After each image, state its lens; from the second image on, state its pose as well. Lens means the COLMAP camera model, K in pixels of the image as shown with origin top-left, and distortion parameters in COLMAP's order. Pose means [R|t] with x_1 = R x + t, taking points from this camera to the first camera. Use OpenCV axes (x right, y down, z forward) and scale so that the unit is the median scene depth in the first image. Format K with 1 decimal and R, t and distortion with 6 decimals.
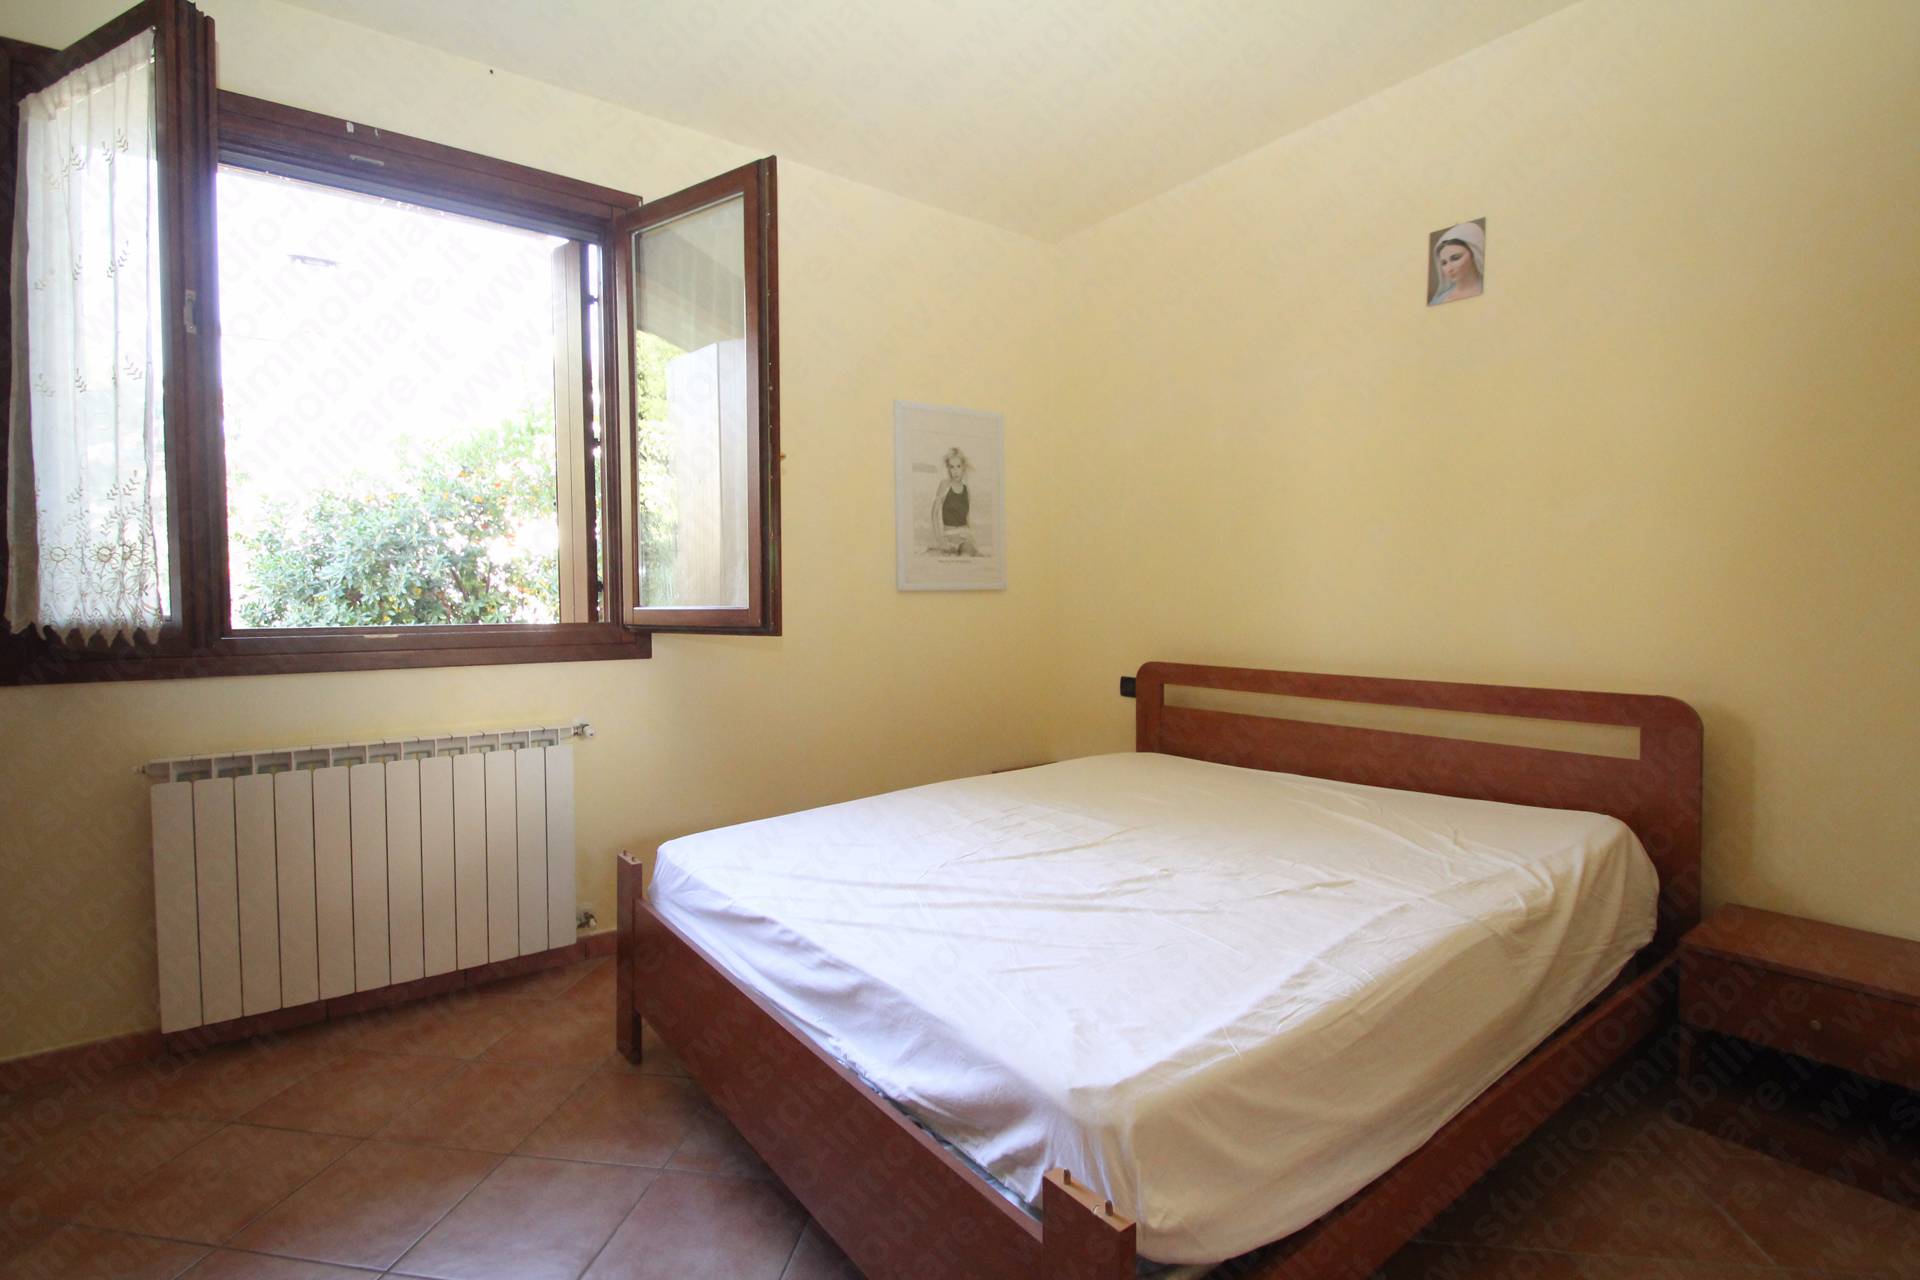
lens RADIAL K [[899.1, 0, 952.3], [0, 899.1, 631.4], [0, 0, 1]] dist [0.004680, -0.003258]
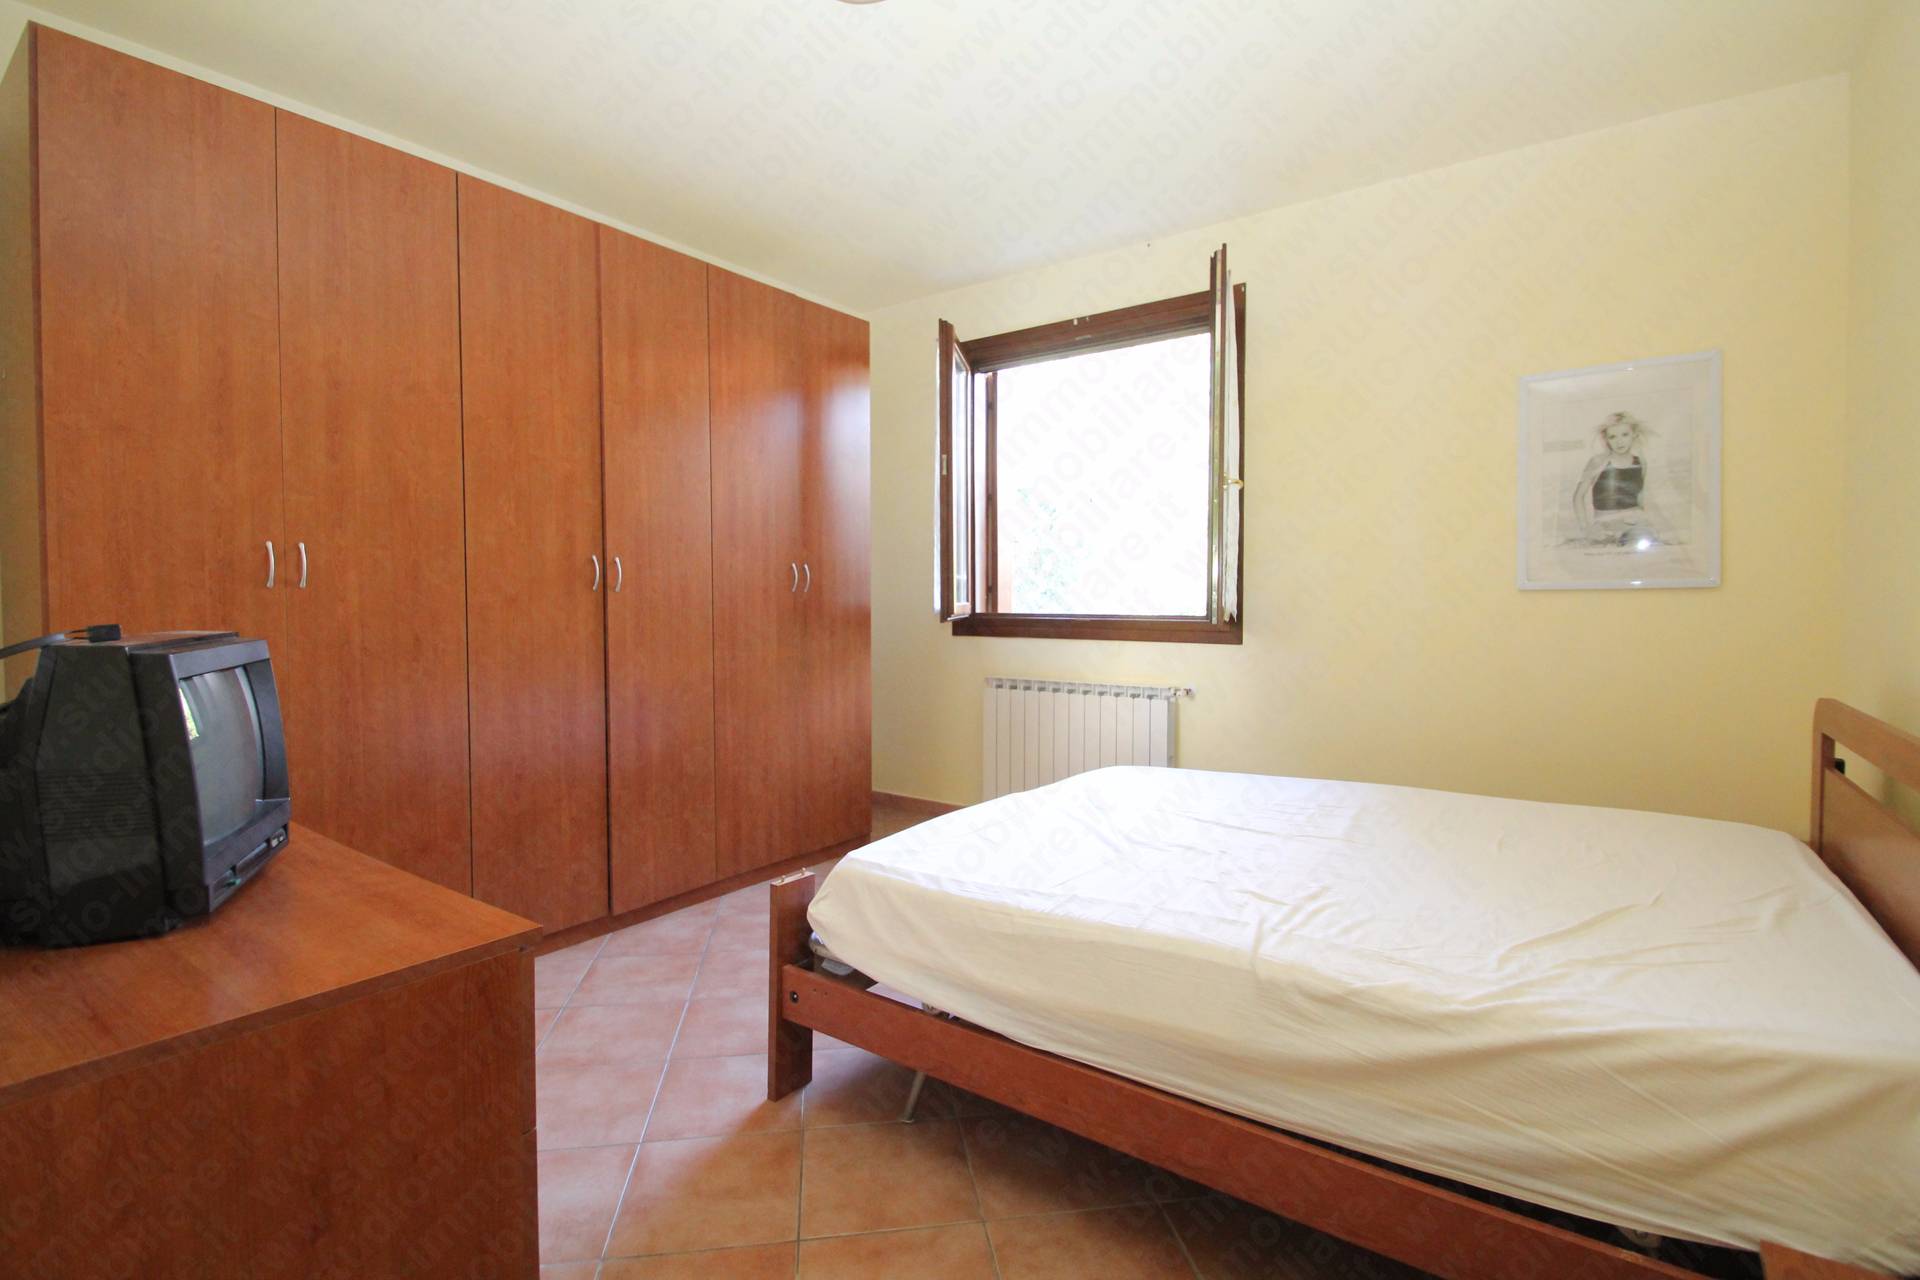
lens RADIAL K [[899.1, 0, 953.4], [0, 899.1, 640.9], [0, 0, 1]] dist [0.004680, -0.003258]
pose [[0.284919, 0.047776, -0.957360, 0.626008], [-0.038969, 0.998509, 0.038232, -0.007271], [0.957759, 0.026414, 0.286356, 0.205318]]
